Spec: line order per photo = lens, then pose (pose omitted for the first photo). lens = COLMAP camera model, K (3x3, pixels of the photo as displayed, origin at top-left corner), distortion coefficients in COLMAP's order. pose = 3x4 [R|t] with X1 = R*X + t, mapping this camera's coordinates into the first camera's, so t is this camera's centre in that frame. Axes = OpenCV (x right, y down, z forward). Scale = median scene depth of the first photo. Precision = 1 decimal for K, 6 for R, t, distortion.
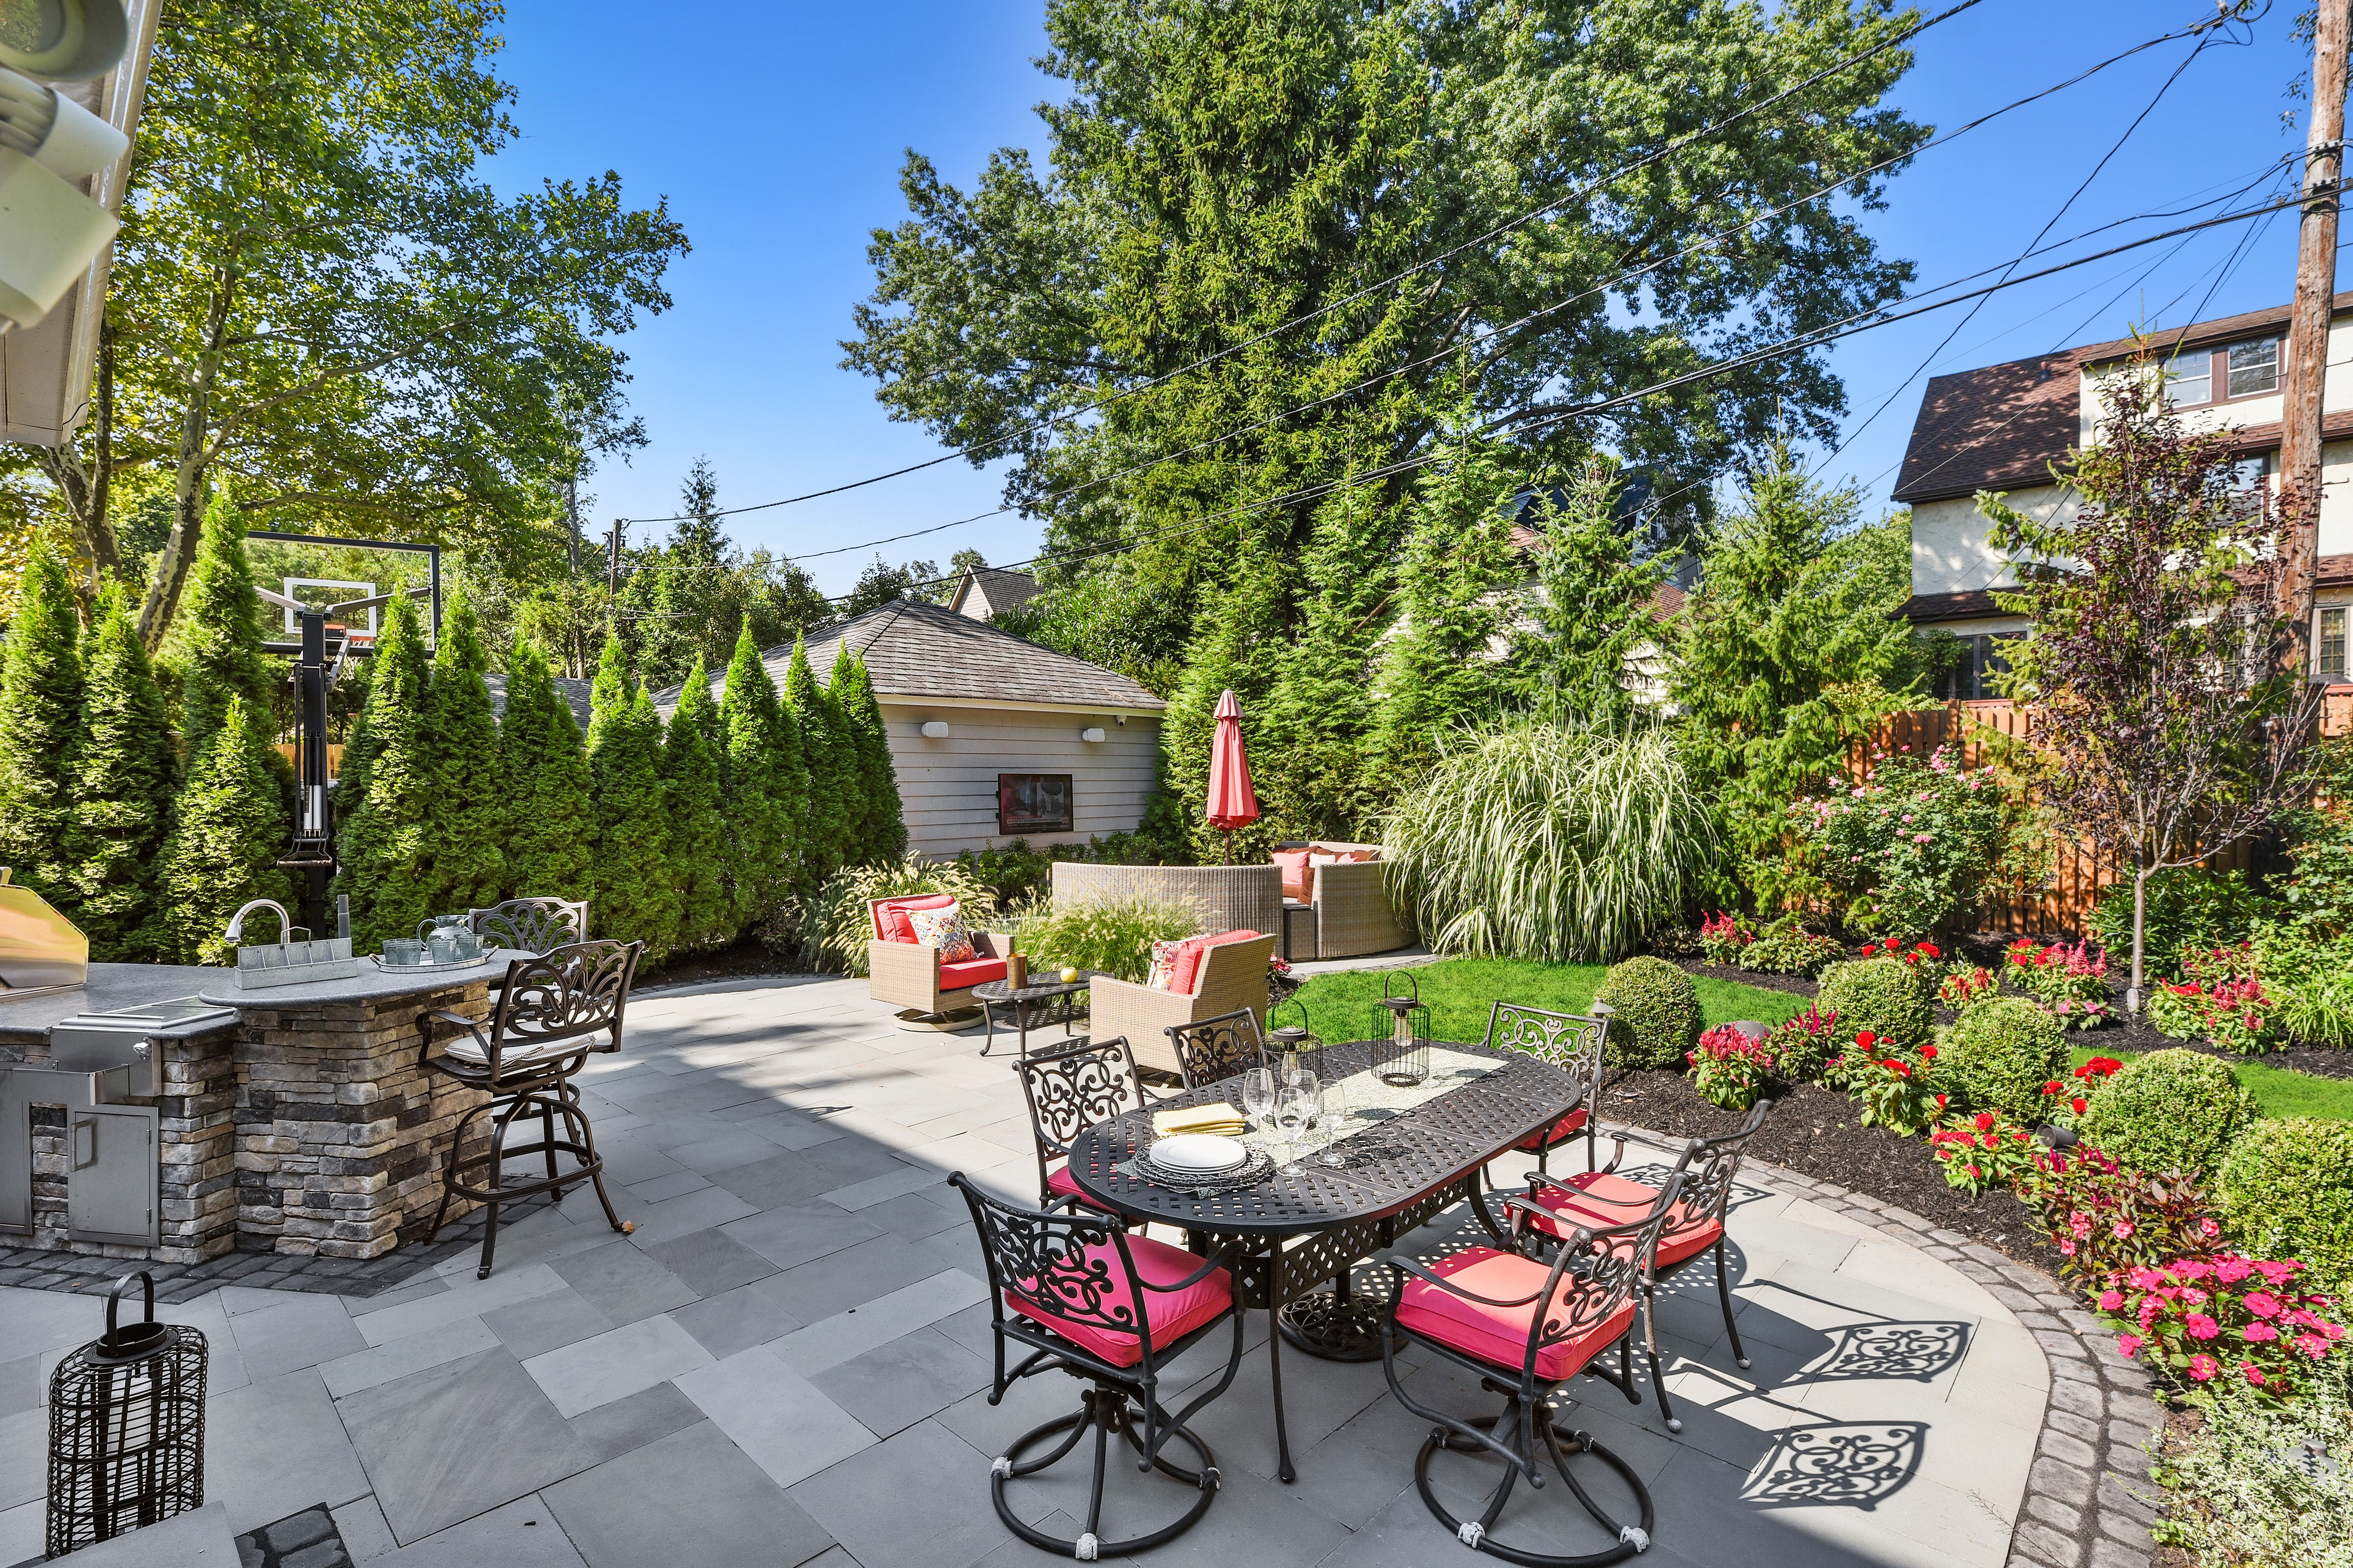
lens RADIAL K [[1088.8, 0, 1183.7], [0, 1088.8, 790.6], [0, 0, 1]] dist [0.013042, -0.001537]
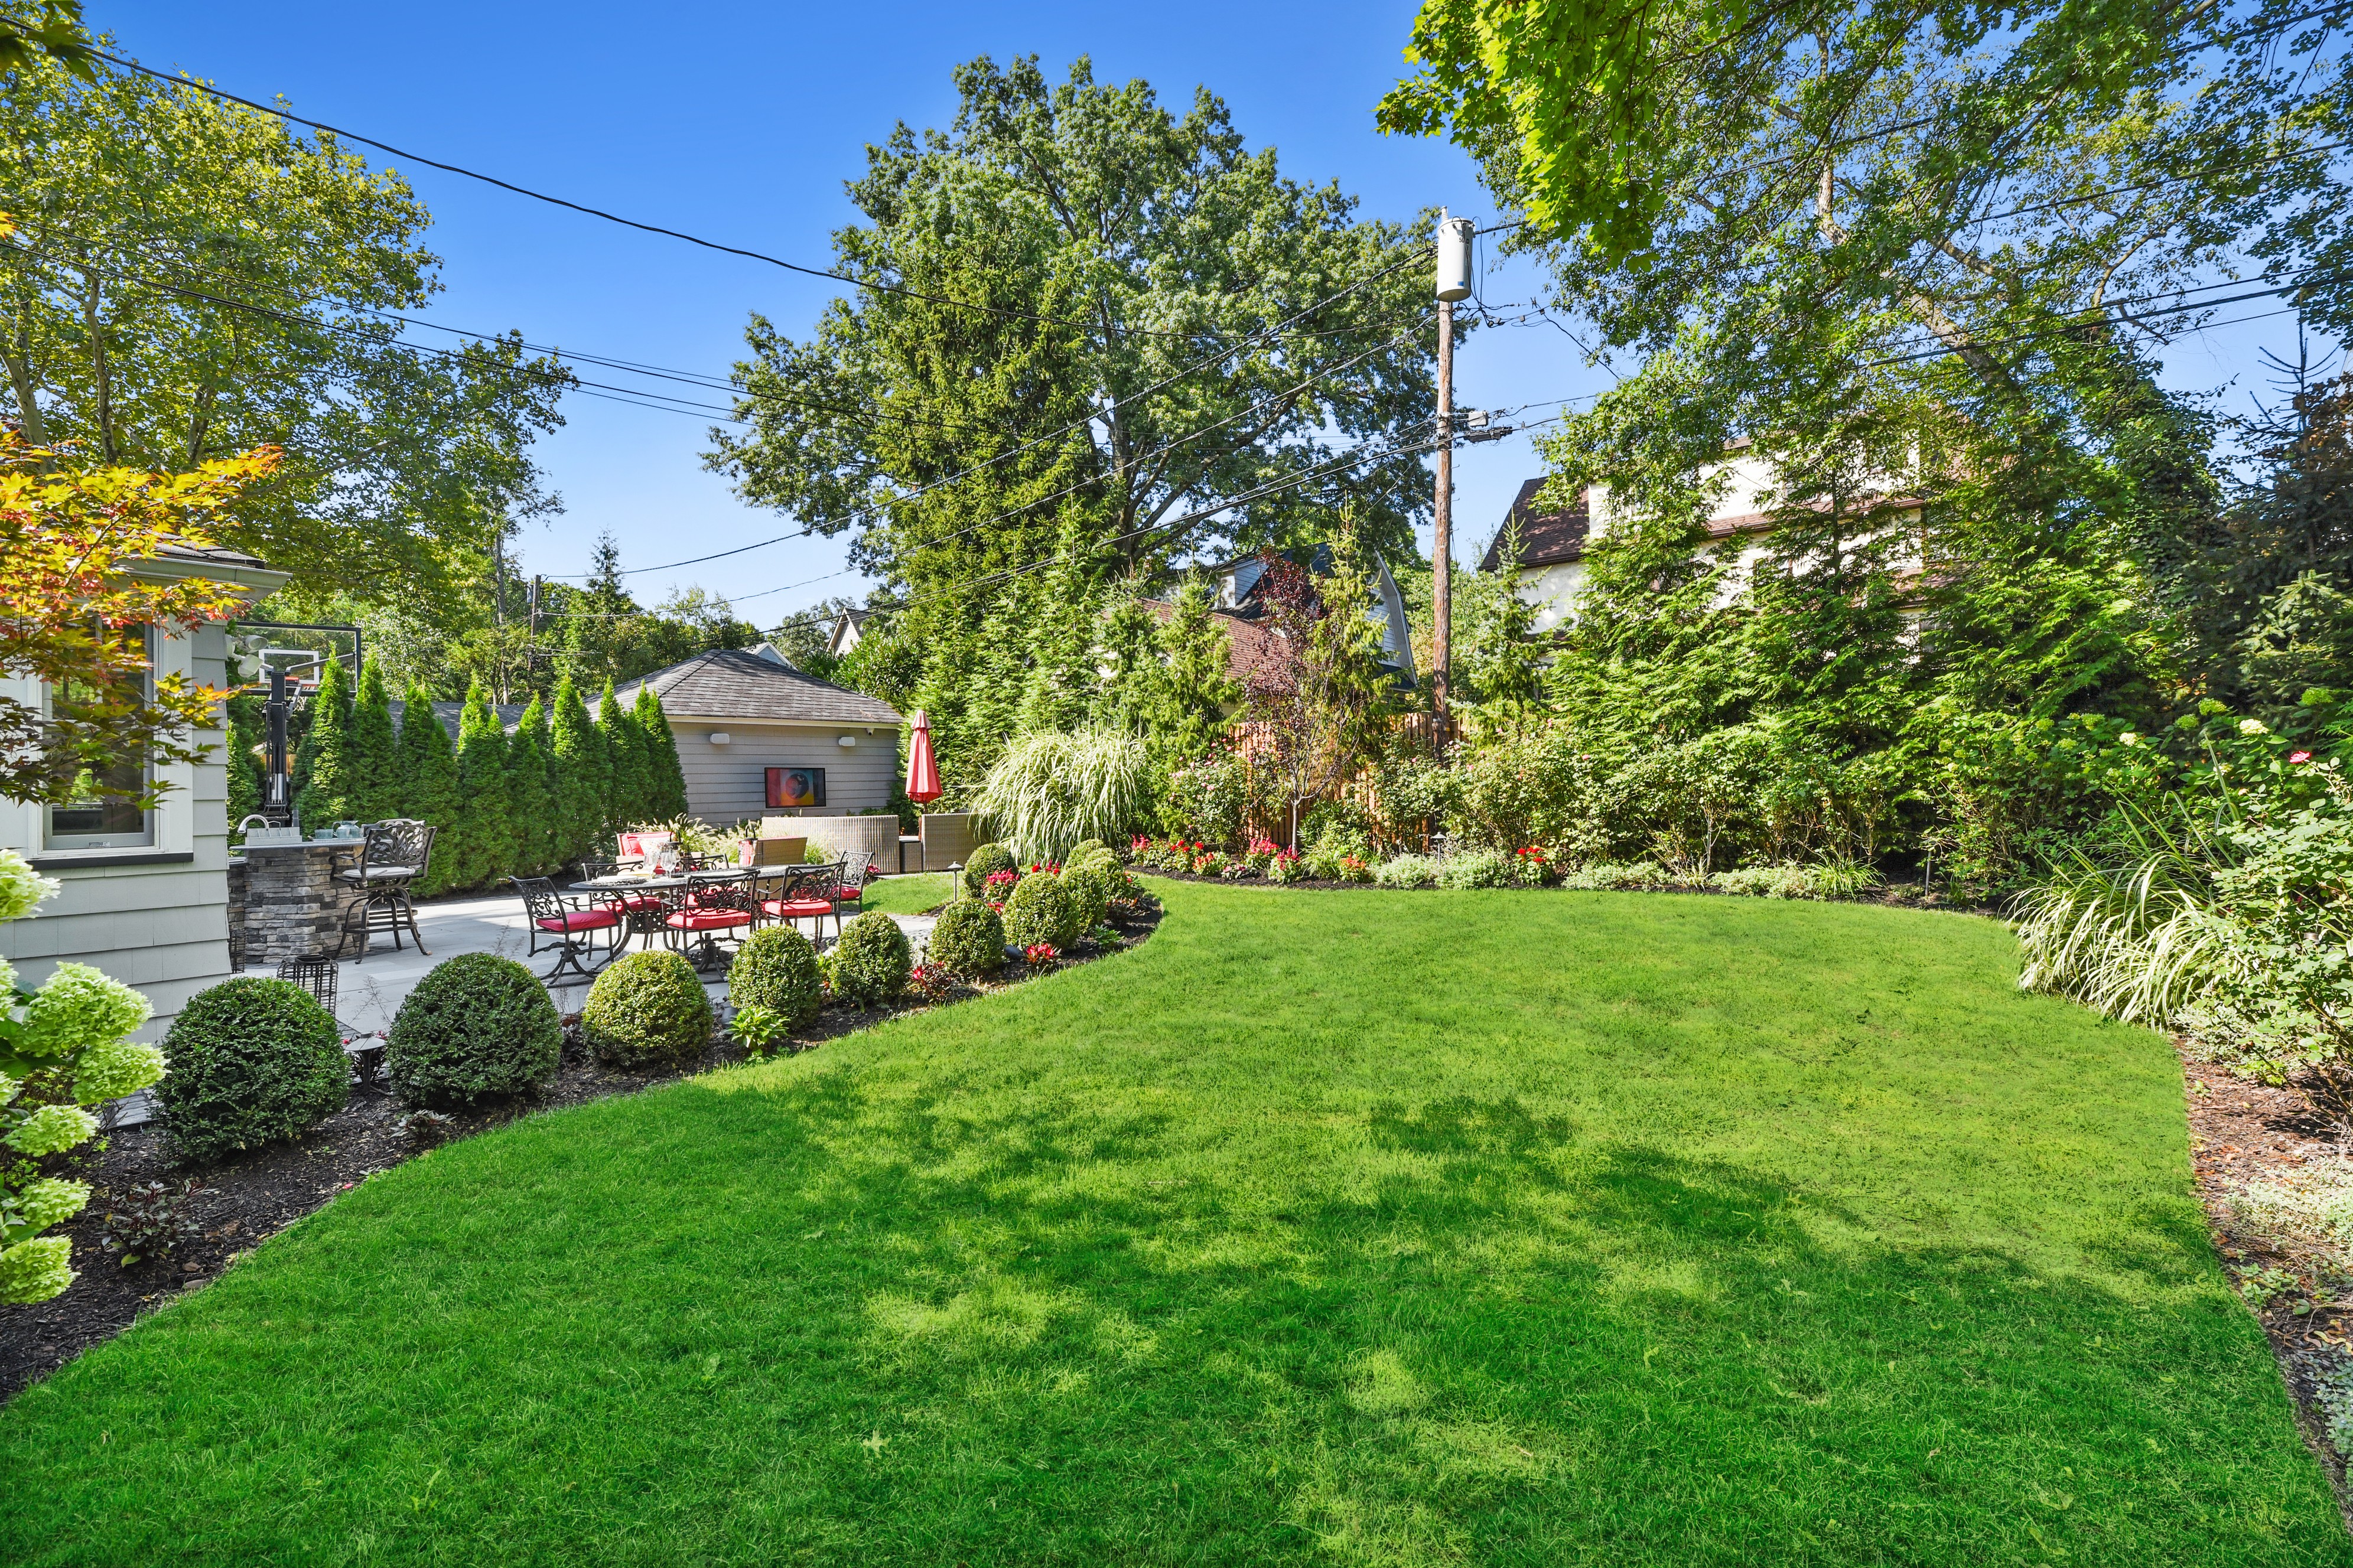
lens RADIAL K [[953.2, 0, 1173.1], [0, 953.2, 770.0], [0, 0, 1]] dist [0.000333, 0.001598]
pose [[0.995988, -0.015348, 0.088163, 0.206873], [0.017622, 0.999530, -0.025067, 0.023029], [-0.087737, 0.026520, 0.995791, -0.268428]]
